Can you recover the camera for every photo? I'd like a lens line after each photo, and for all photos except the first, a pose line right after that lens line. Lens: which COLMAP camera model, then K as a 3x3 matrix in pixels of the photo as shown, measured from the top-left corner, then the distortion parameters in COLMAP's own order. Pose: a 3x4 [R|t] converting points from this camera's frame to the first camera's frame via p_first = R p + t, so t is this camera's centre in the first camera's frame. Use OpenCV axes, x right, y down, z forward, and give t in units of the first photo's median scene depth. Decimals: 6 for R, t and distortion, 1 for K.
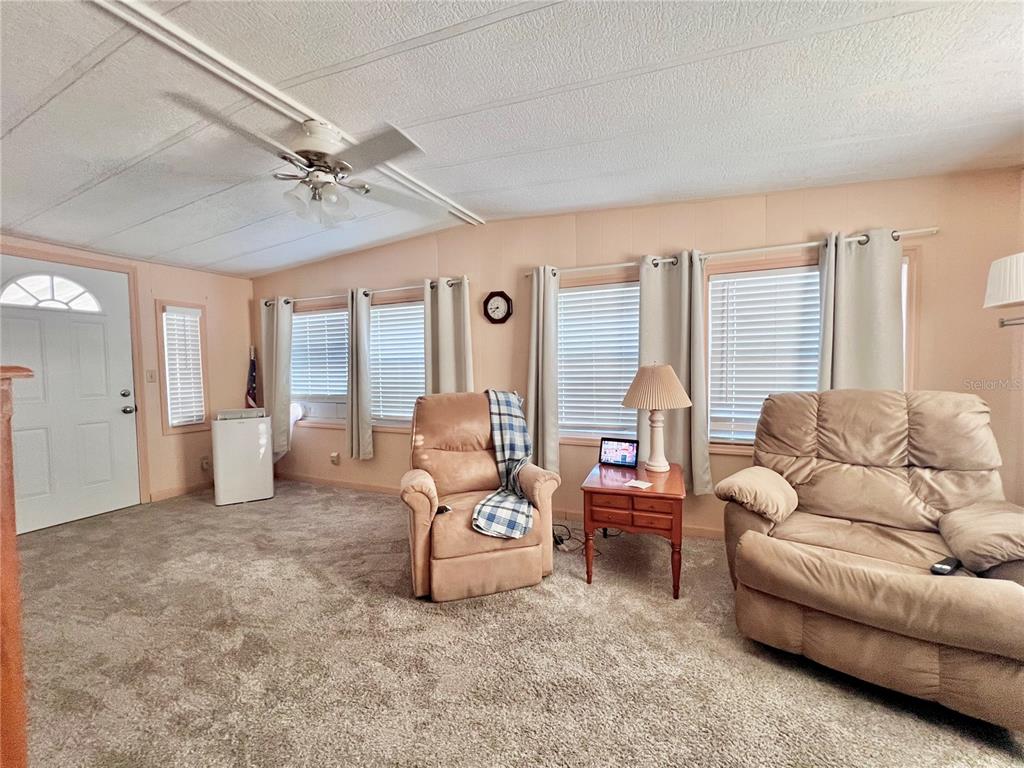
lens RADIAL K [[409.3, 0, 514.5], [0, 409.3, 384.9], [0, 0, 1]] dist [-0.000519, 0.000011]
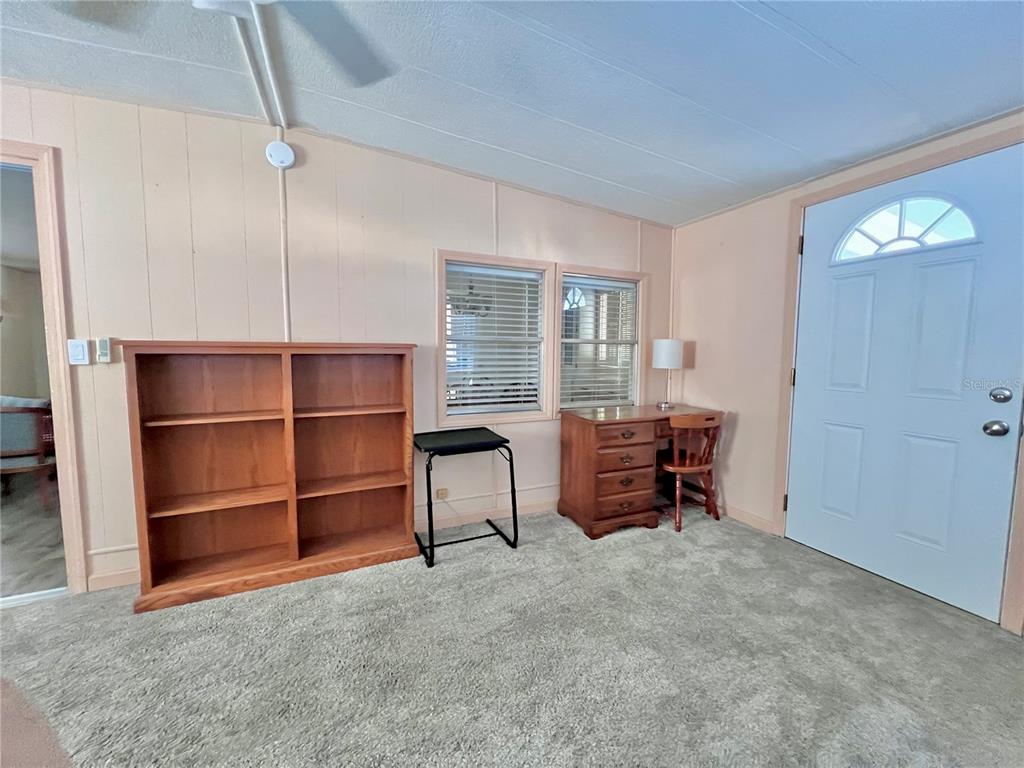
lens RADIAL K [[409.3, 0, 508.8], [0, 409.3, 385.4], [0, 0, 1]] dist [-0.000519, 0.000011]
pose [[-0.665457, 0.066608, -0.743458, -0.223081], [-0.035294, 0.992089, 0.120475, -0.033647], [0.745601, 0.106410, -0.657841, 1.012744]]
